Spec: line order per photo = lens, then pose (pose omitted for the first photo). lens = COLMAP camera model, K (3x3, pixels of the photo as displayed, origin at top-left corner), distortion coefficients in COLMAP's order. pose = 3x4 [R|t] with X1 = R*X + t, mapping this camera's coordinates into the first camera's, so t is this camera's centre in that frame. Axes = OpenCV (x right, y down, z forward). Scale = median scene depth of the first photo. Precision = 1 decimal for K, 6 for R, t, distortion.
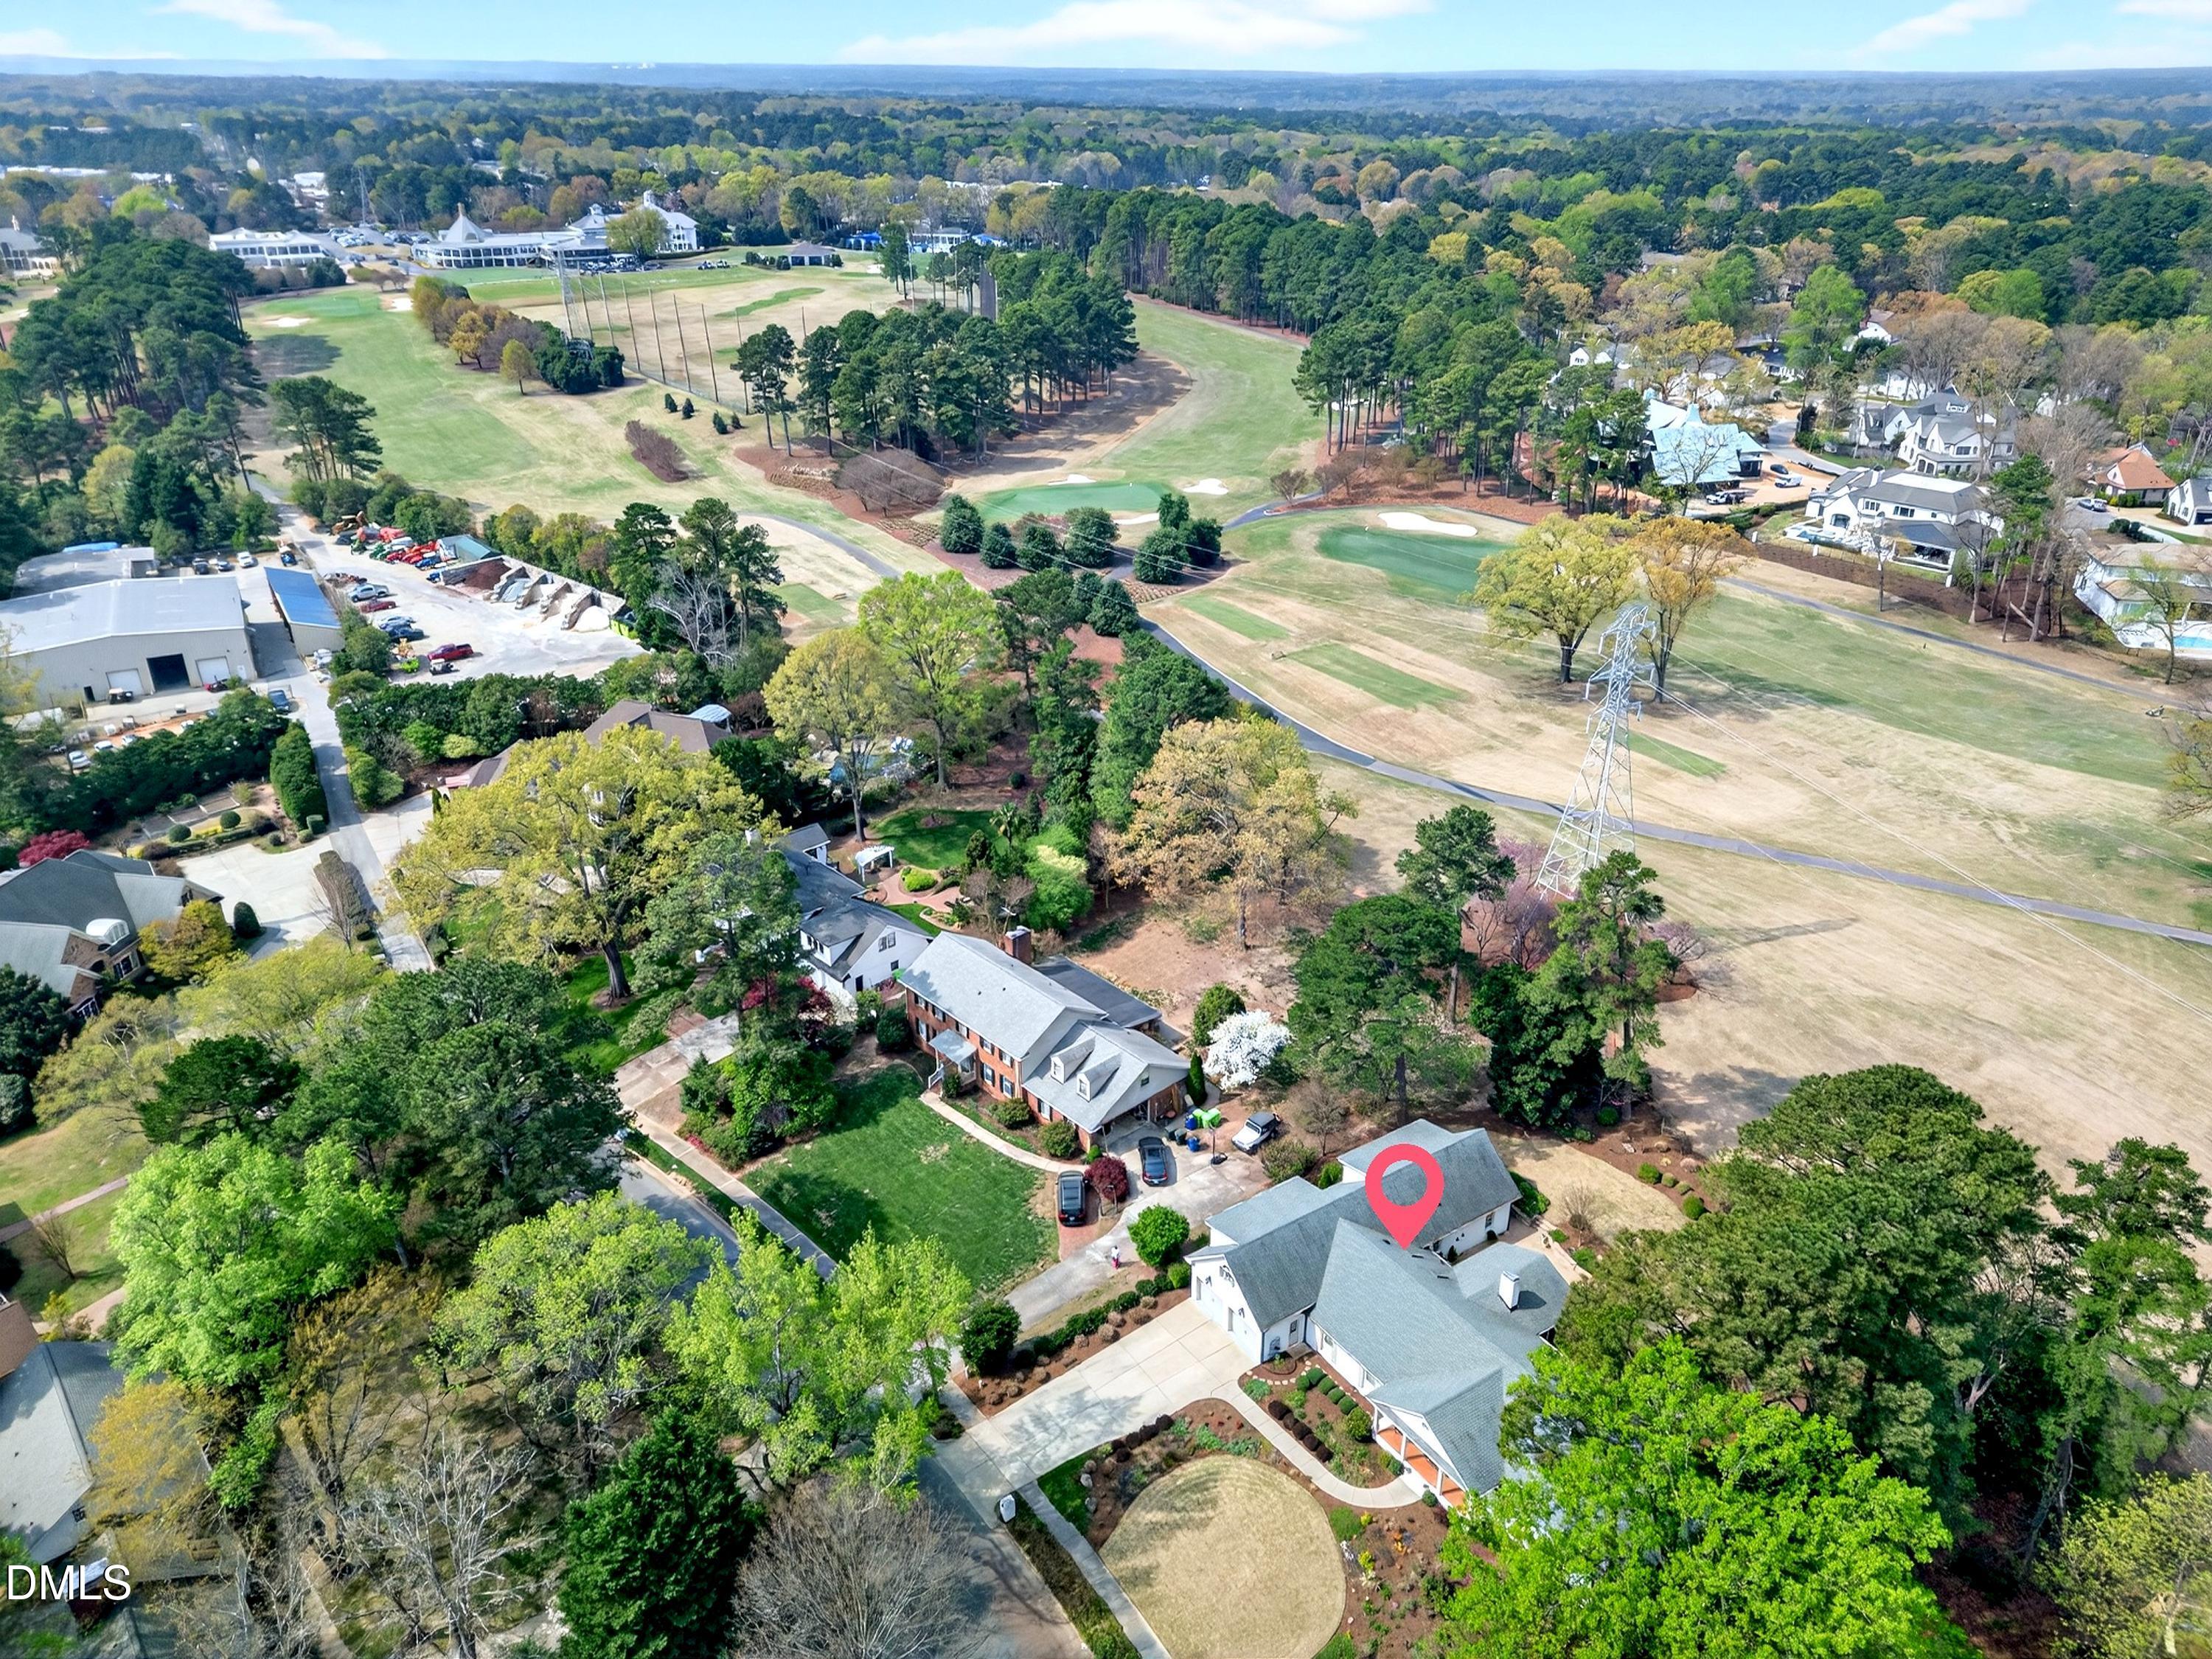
lens RADIAL K [[1544.7, 0, 1106.0], [0, 1544.7, 829.5], [0, 0, 1]] dist [0.085404, -0.085547]
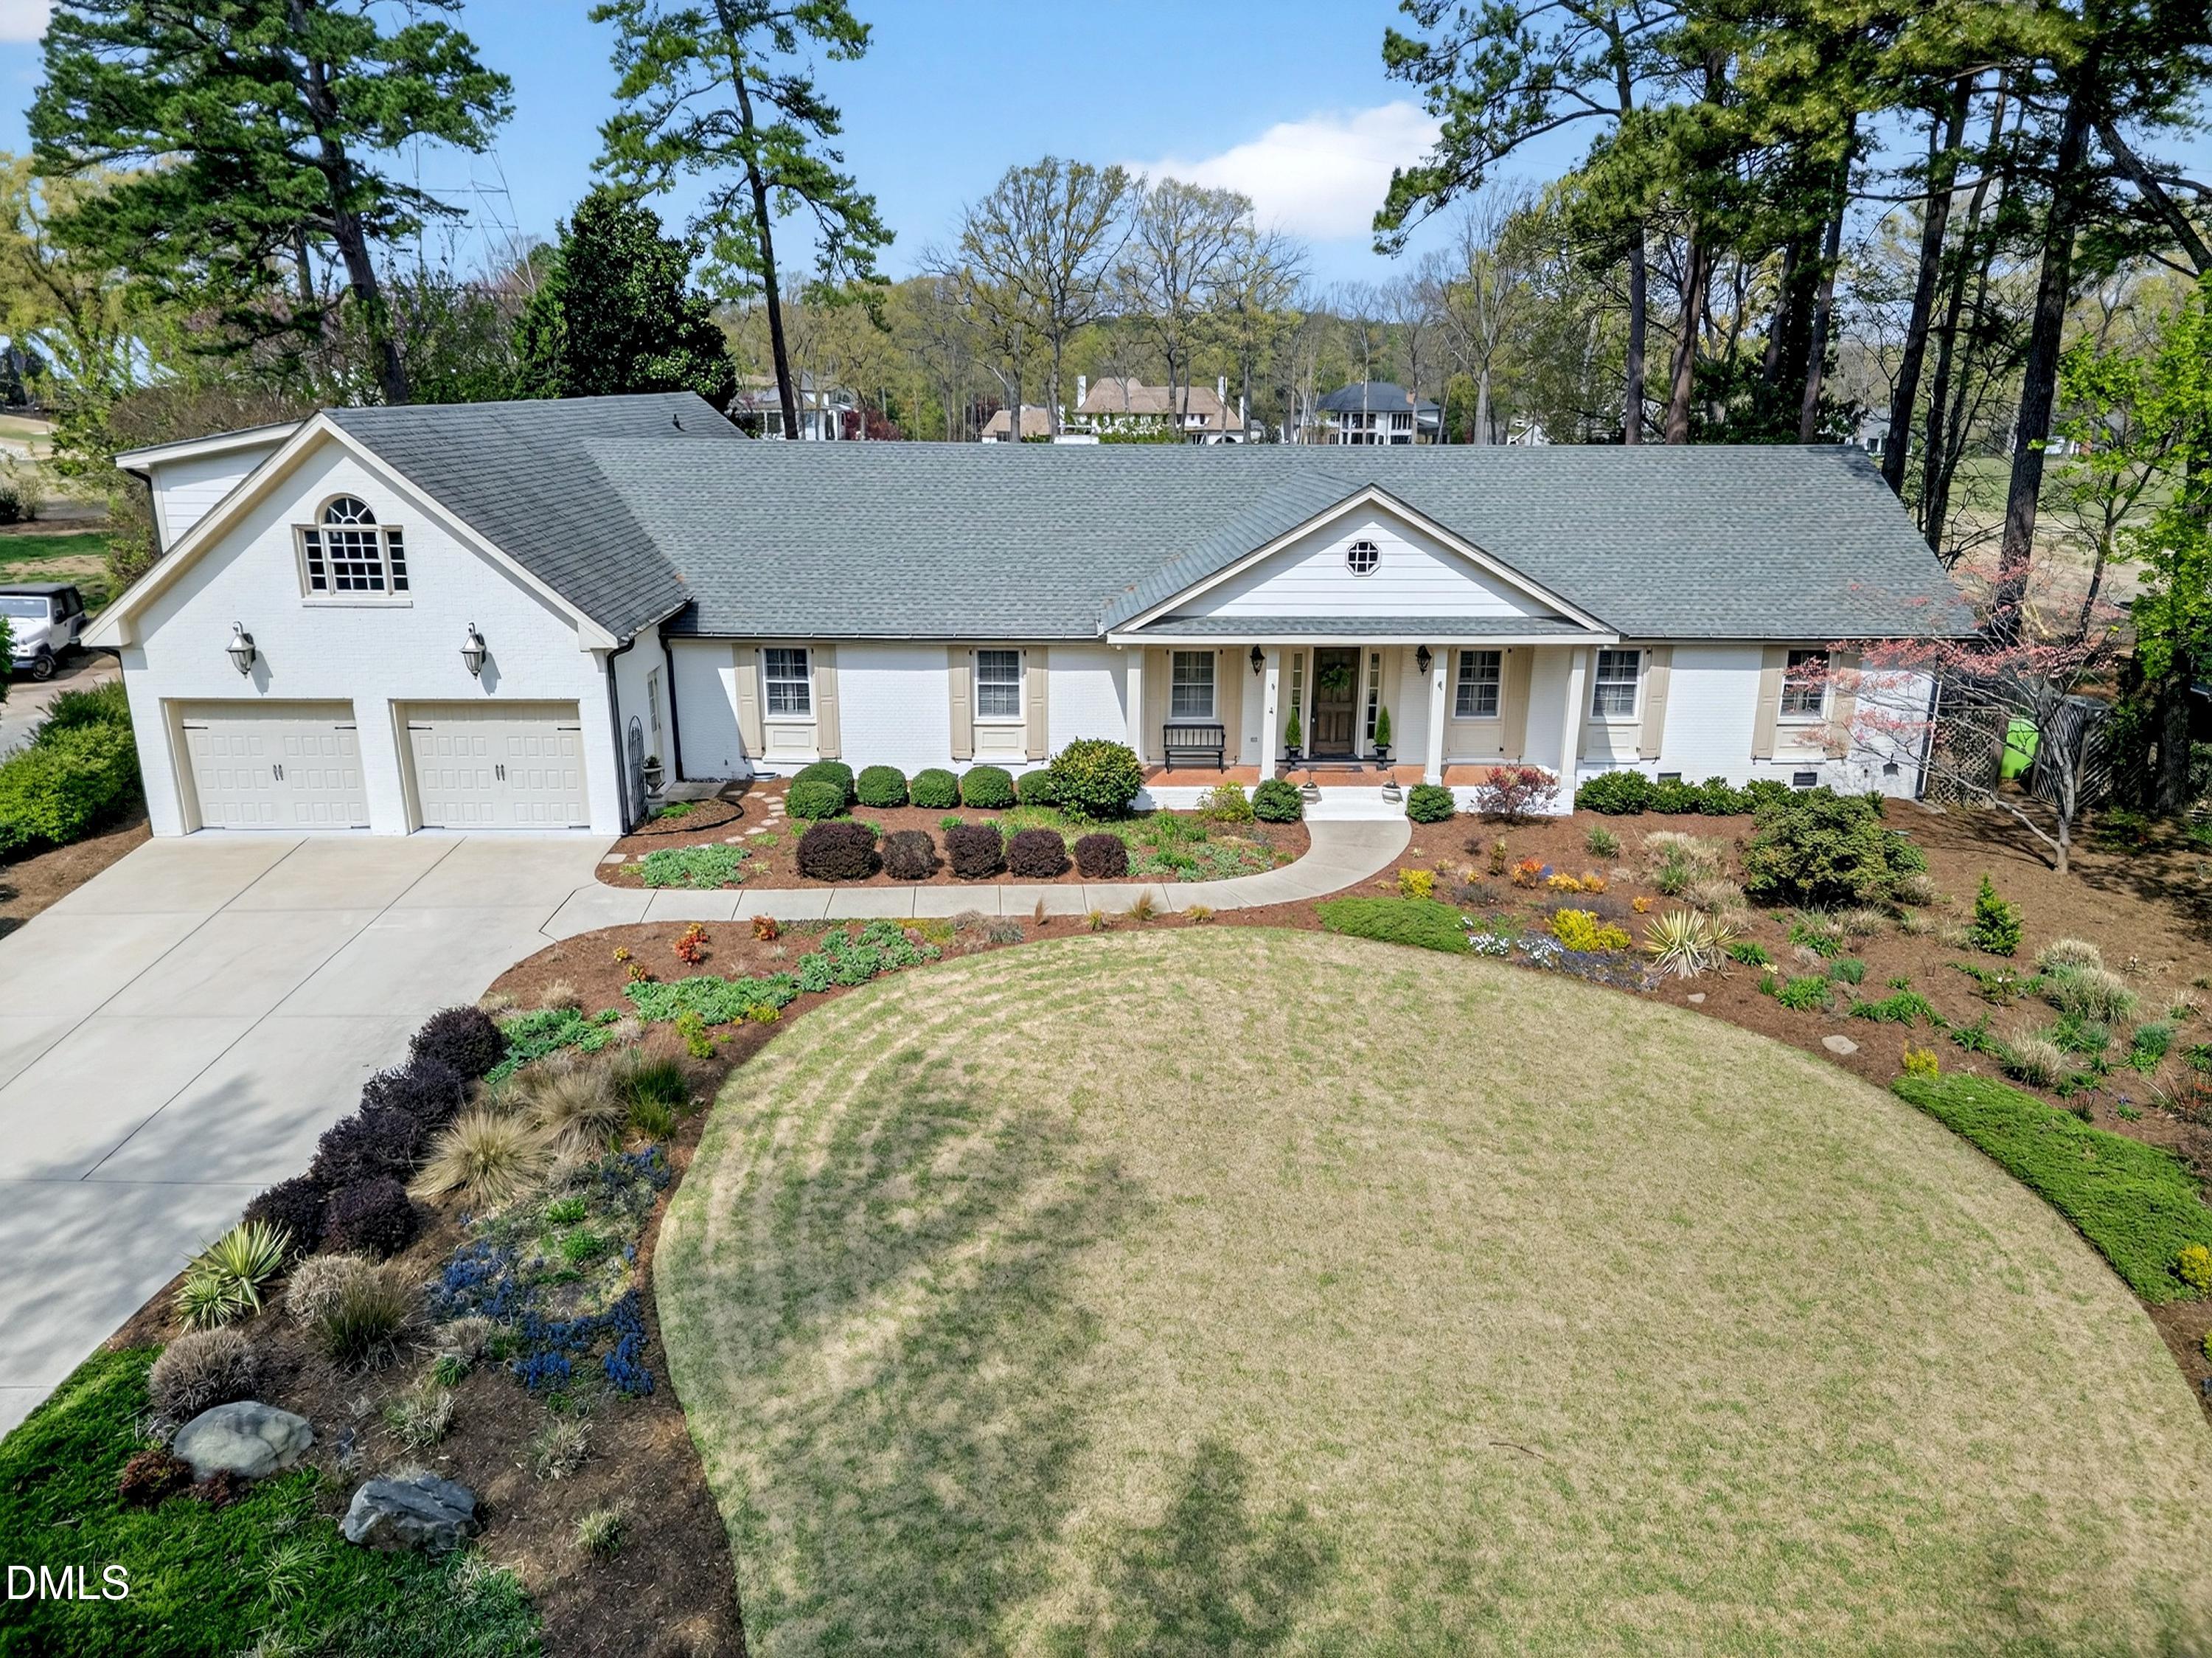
lens RADIAL K [[1544.9, 0, 1106.0], [0, 1544.9, 829.0], [0, 0, 1]] dist [0.085404, -0.085547]
pose [[0.539888, -0.238279, 0.807307, -0.048075], [0.367441, 0.929605, 0.028649, 0.283760], [-0.757303, 0.281171, 0.589436, 0.619412]]
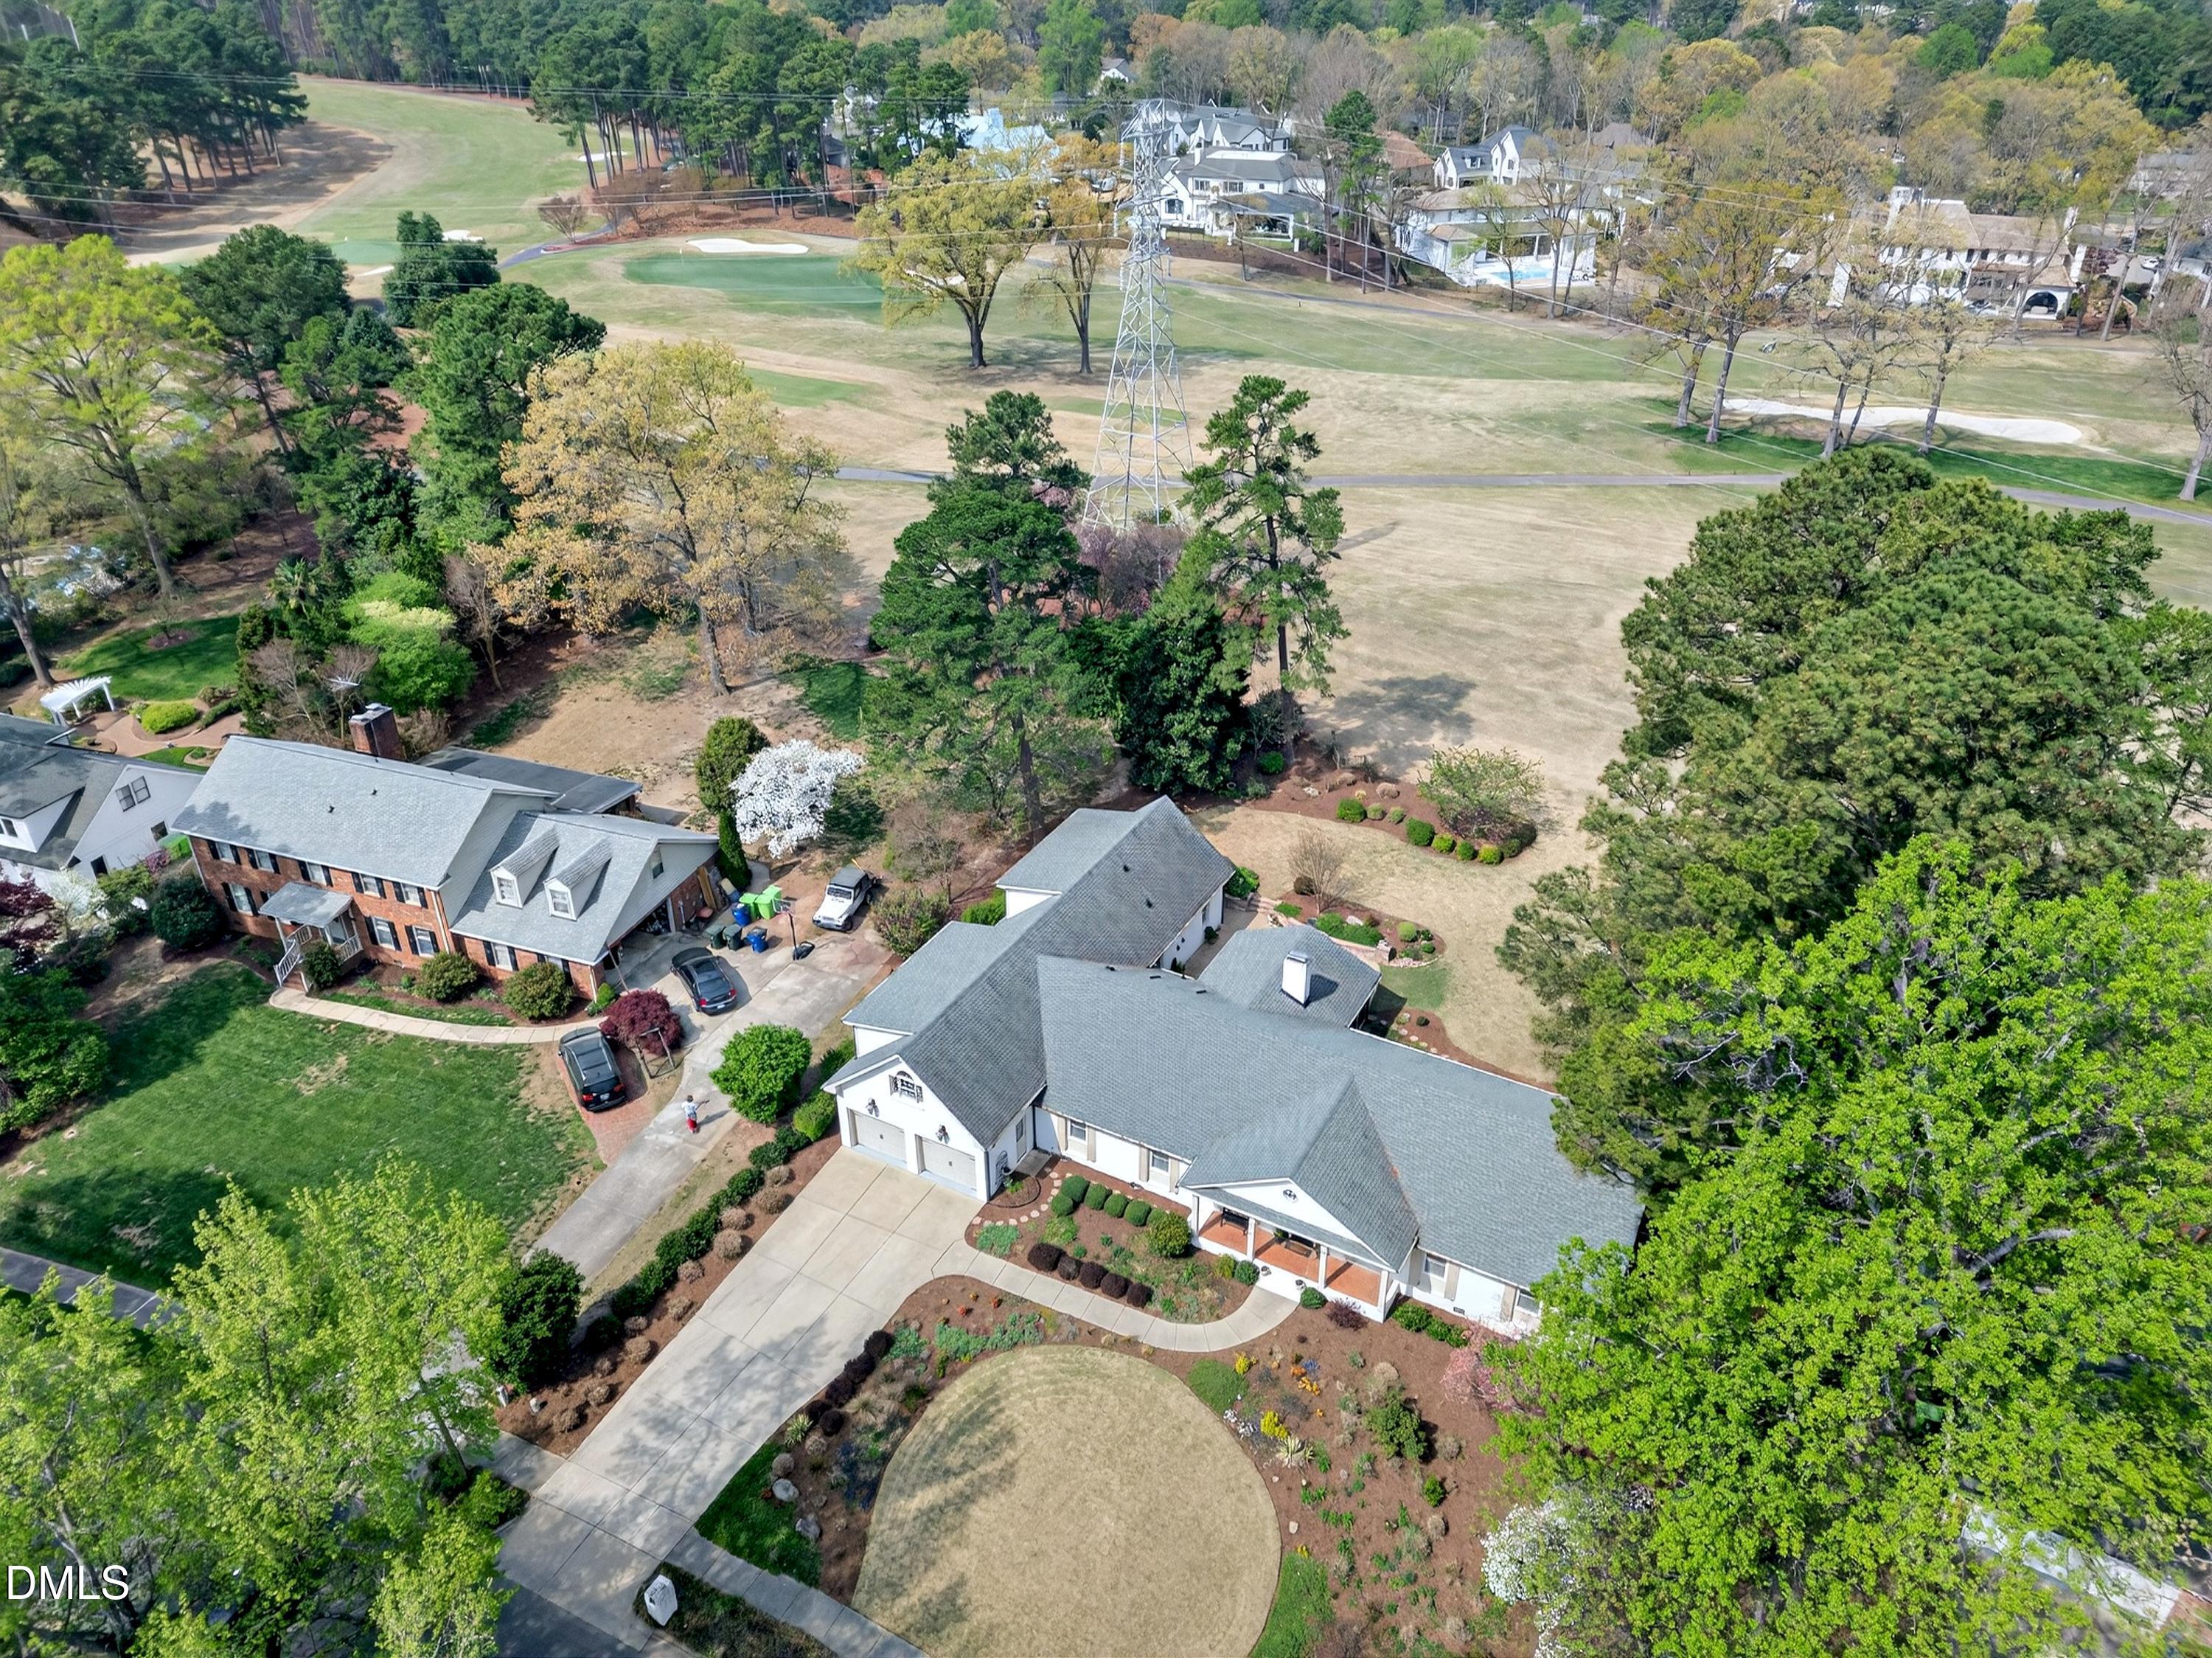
lens RADIAL K [[1544.9, 0, 1106.0], [0, 1544.9, 829.0], [0, 0, 1]] dist [0.085404, -0.085547]
pose [[0.889726, -0.236302, 0.390574, -0.053508], [0.205870, 0.971352, 0.118709, 0.102185], [-0.407436, -0.025211, 0.912886, 0.319834]]
